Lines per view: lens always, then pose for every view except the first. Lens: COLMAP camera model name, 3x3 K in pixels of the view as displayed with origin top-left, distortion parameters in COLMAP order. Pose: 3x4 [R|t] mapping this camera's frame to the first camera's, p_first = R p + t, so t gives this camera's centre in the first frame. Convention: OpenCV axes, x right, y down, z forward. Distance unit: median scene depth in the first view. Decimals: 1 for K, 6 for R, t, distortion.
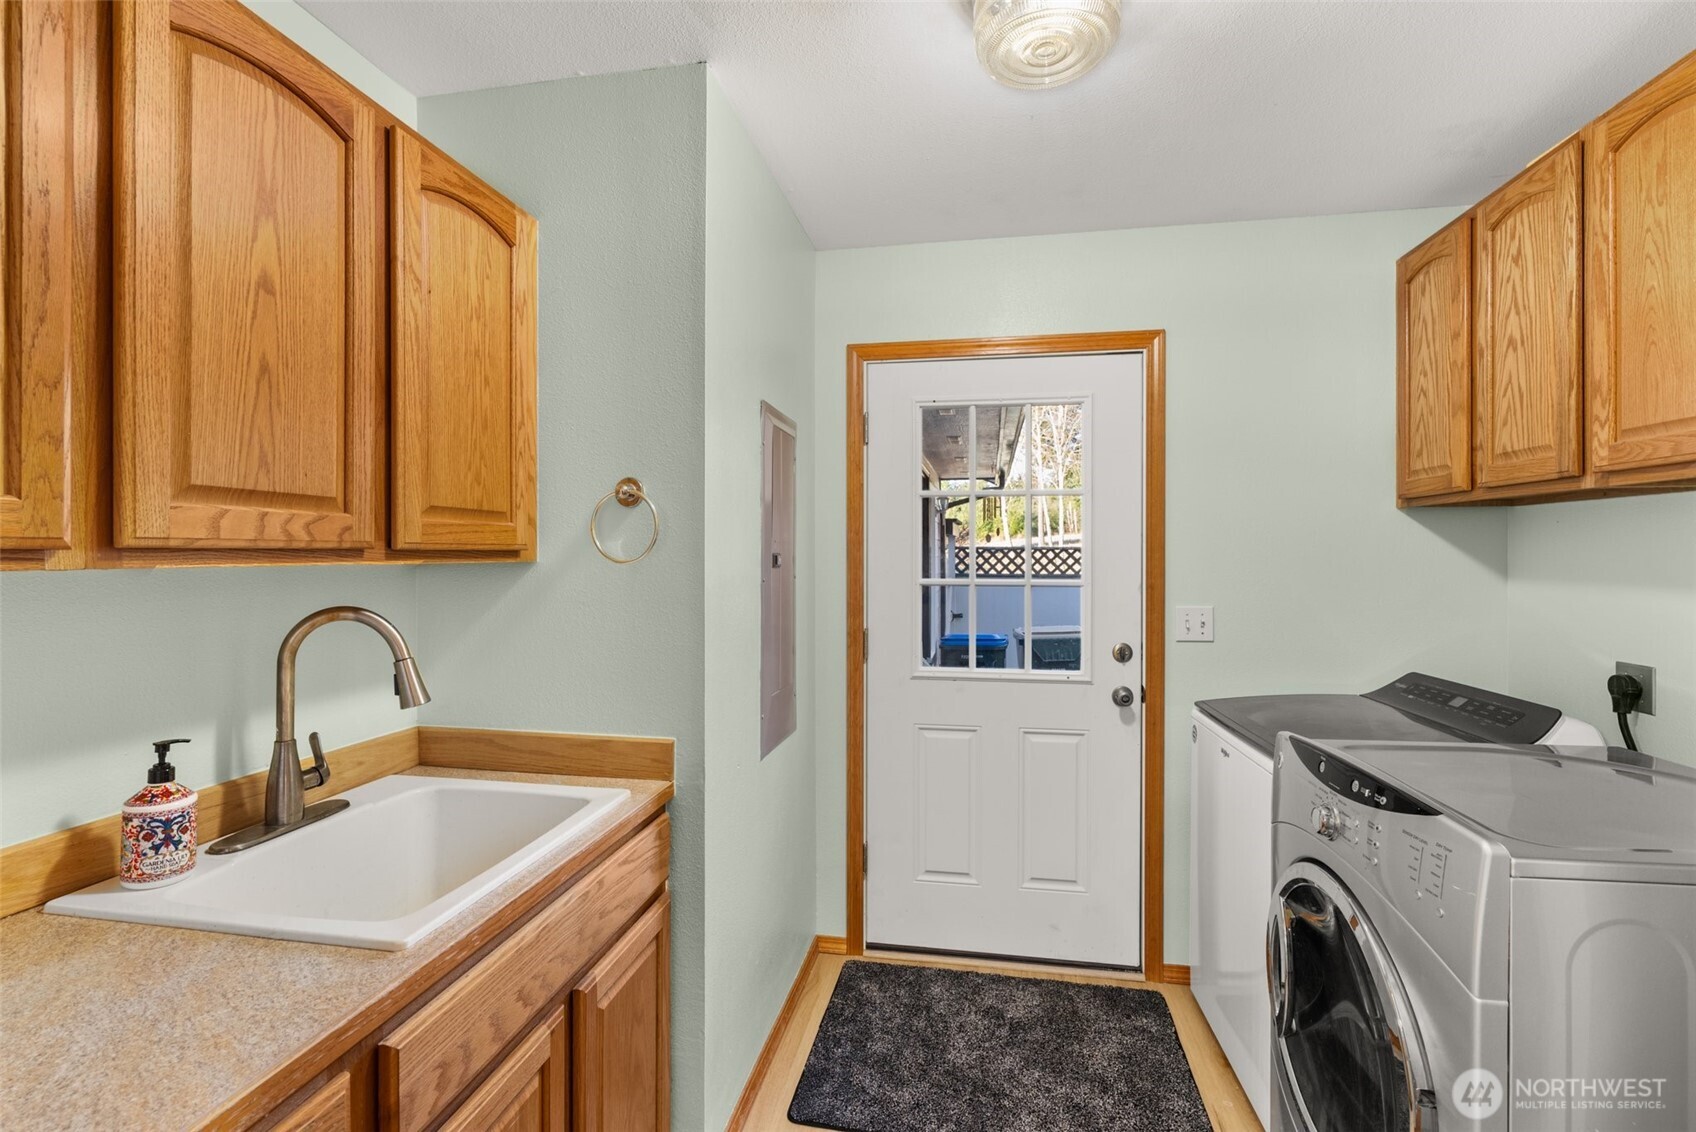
lens RADIAL K [[770.7, 0, 847.6], [0, 770.7, 562.5], [0, 0, 1]] dist [0.002328, 0.001122]
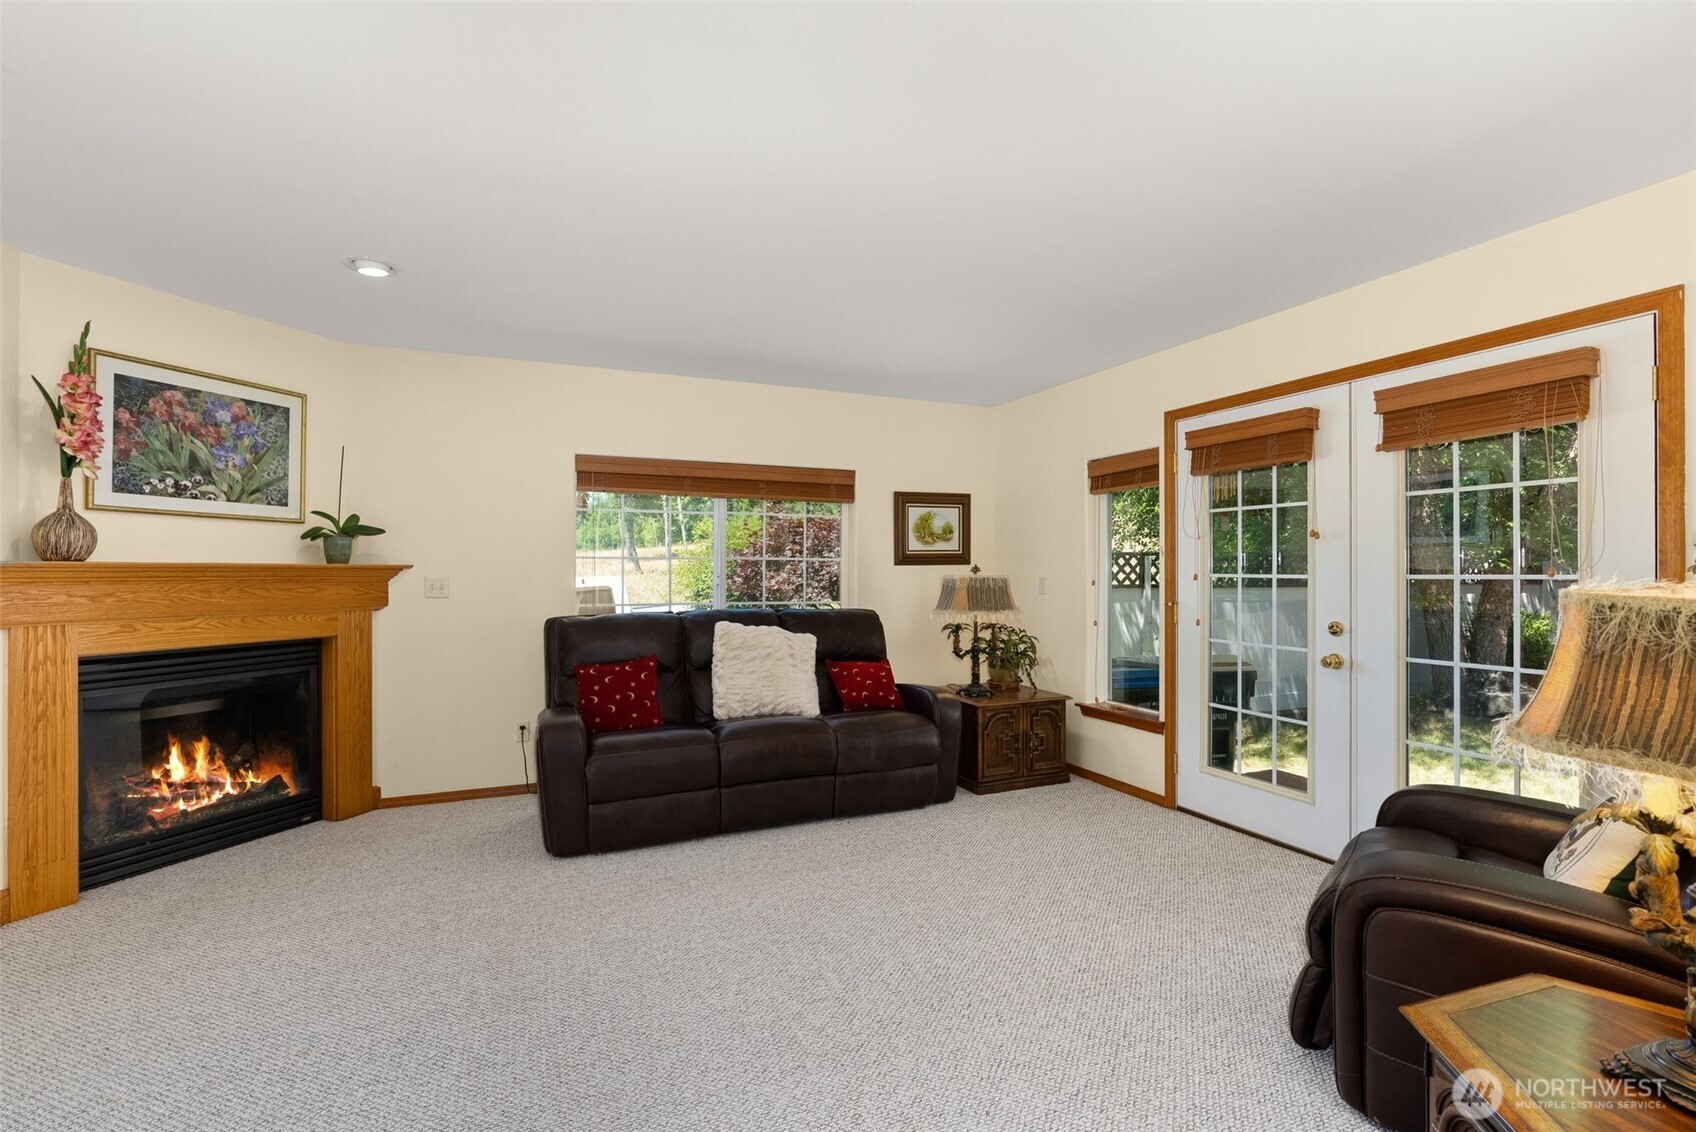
lens RADIAL K [[770.7, 0, 847.8], [0, 770.7, 567.2], [0, 0, 1]] dist [0.002328, 0.001122]
pose [[0.833371, 0.000130, 0.552714, -0.508579], [0.001541, 0.999996, -0.002560, -0.002417], [-0.552712, 0.002985, 0.833367, 0.480350]]
